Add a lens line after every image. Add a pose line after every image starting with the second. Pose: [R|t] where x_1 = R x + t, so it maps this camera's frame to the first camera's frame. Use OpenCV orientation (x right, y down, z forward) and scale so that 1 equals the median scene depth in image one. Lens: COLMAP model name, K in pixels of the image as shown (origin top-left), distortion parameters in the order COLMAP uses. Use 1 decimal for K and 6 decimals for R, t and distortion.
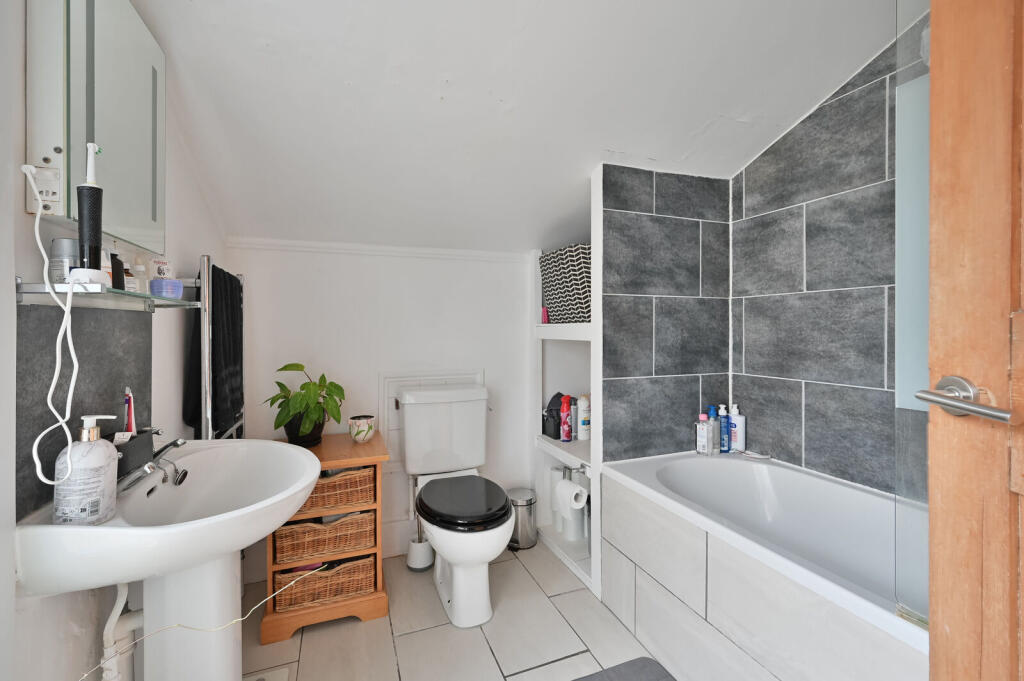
lens RADIAL K [[414.2, 0, 507.5], [0, 414.2, 329.8], [0, 0, 1]] dist [-0.000015, -0.000030]
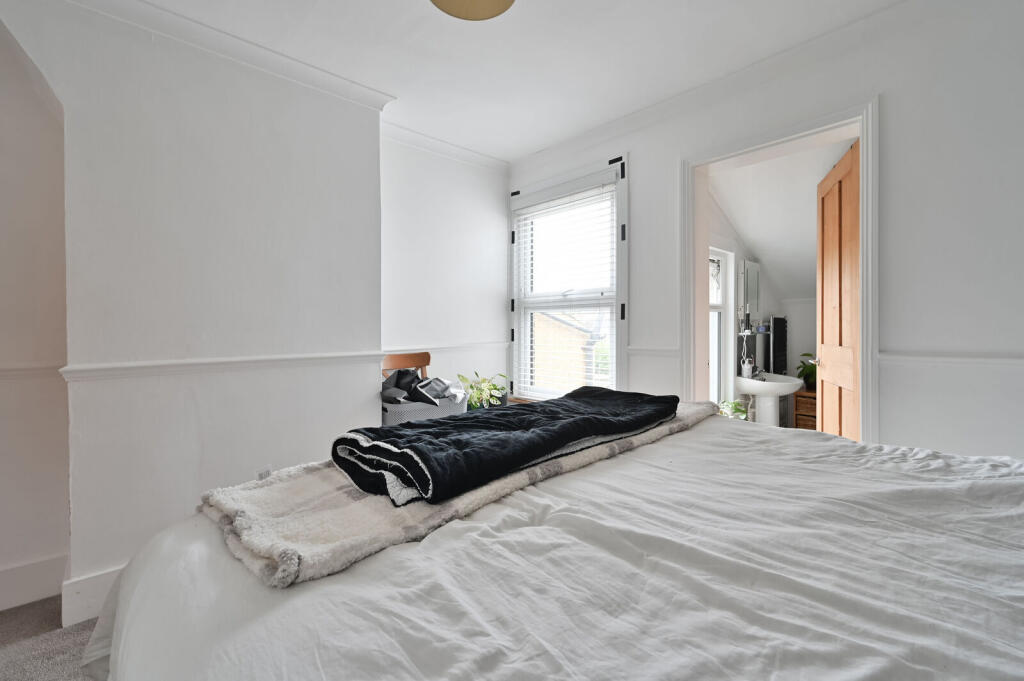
lens RADIAL K [[414.2, 0, 507.5], [0, 414.2, 329.8], [0, 0, 1]] dist [-0.000015, -0.000030]
pose [[0.343577, 0.007548, -0.939094, 1.893637], [0.002375, 0.999958, 0.008906, -0.134196], [0.939122, -0.005290, 0.343544, -2.419369]]
